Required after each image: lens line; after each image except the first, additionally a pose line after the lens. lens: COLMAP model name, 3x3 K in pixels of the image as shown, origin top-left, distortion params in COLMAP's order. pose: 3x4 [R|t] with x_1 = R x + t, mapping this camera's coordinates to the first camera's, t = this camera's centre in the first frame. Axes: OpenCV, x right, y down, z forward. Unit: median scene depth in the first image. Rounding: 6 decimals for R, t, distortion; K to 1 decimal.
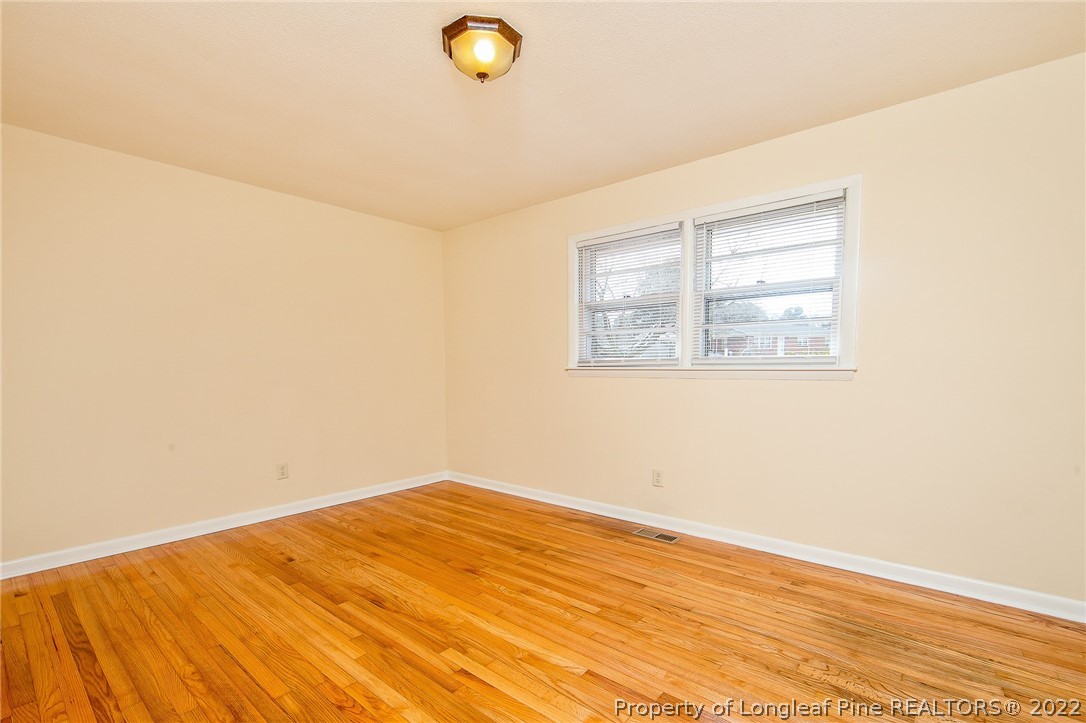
lens RADIAL K [[440.3, 0, 543.8], [0, 440.3, 344.4], [0, 0, 1]] dist [-0.008745, 0.000490]
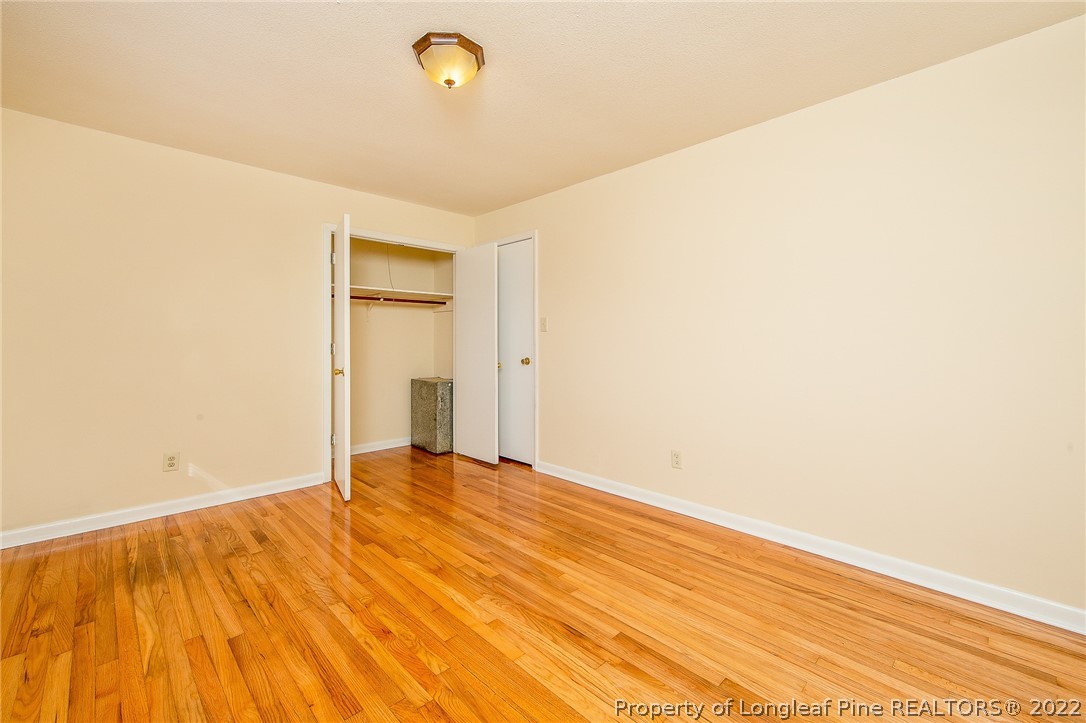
lens RADIAL K [[440.3, 0, 543.8], [0, 440.3, 344.4], [0, 0, 1]] dist [-0.008745, 0.000490]
pose [[-0.991826, 0.004379, 0.127519, -0.489666], [-0.000837, 0.999166, -0.040822, 0.097660], [-0.127592, -0.040595, -0.990996, 2.096202]]
